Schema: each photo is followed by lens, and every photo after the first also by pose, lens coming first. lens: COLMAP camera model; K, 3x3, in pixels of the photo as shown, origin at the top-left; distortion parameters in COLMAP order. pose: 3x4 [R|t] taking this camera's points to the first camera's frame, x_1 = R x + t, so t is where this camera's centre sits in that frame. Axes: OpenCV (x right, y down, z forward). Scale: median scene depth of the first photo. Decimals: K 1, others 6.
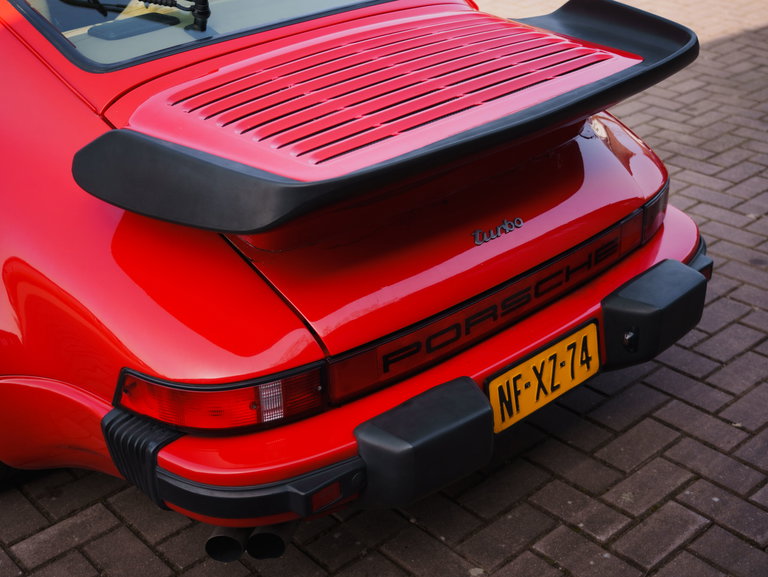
lens RADIAL K [[1051.7, 0, 384.0], [0, 1051.7, 288.5], [0, 0, 1]] dist [-0.015429, -0.020280]
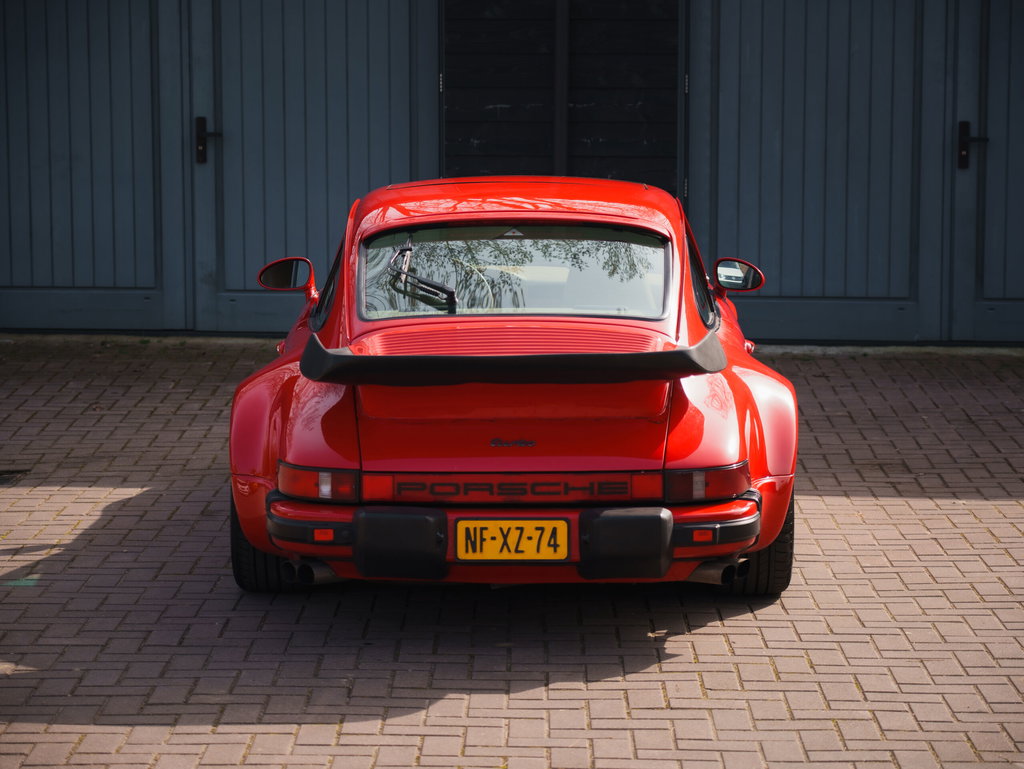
lens RADIAL K [[2675.9, 0, 512.0], [0, 2675.9, 384.5], [0, 0, 1]] dist [-0.018800, 0.287674]
pose [[0.740906, 0.116133, -0.661492, 2.642034], [-0.340361, 0.914013, -0.220757, 0.721197], [0.578976, 0.388706, 0.716725, -1.799463]]
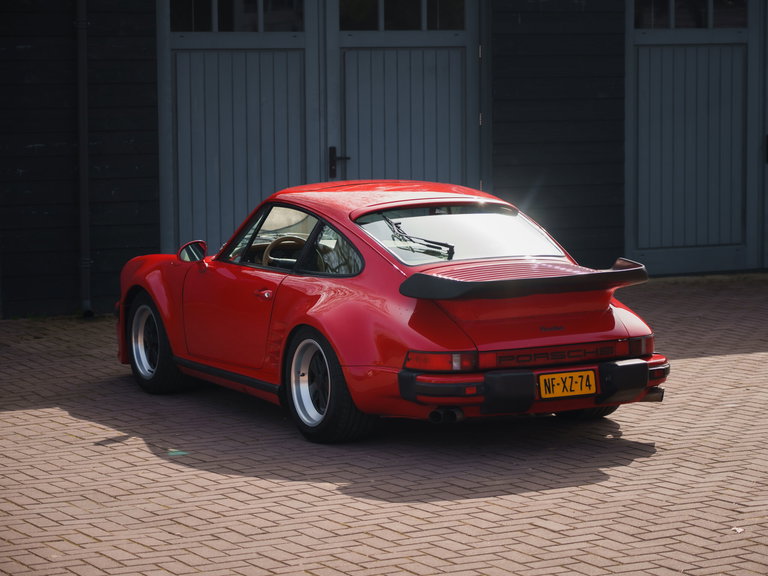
lens RADIAL K [[2119.3, 0, 384.0], [0, 2119.3, 288.0], [0, 0, 1]] dist [0.001624, -0.000531]
pose [[0.971243, 0.037031, -0.235192, 0.919375], [-0.125504, 0.919074, -0.373566, 1.837032], [0.202325, 0.392341, 0.897292, -3.761707]]
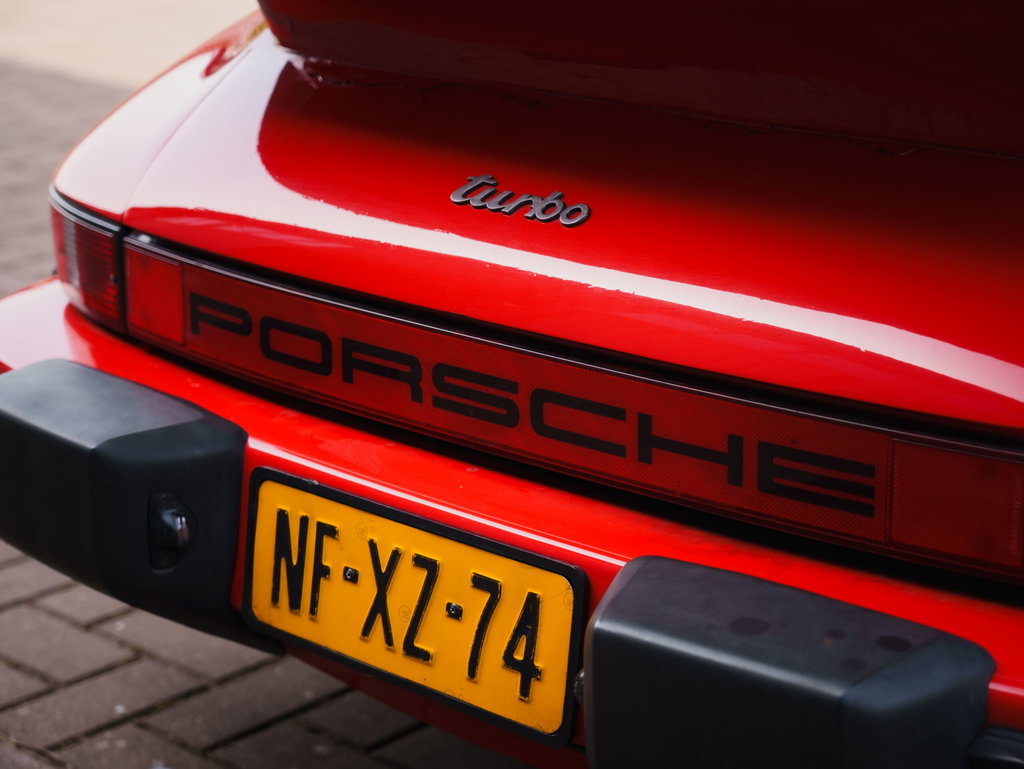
lens RADIAL K [[2209.6, 0, 512.0], [0, 2209.6, 384.5], [0, 0, 1]] dist [0.321559, 0.004440]
pose [[0.107501, 0.340630, -0.934031, 0.872408], [-0.456799, 0.851363, 0.257908, -0.202898], [0.883051, 0.398939, 0.247122, 0.816532]]
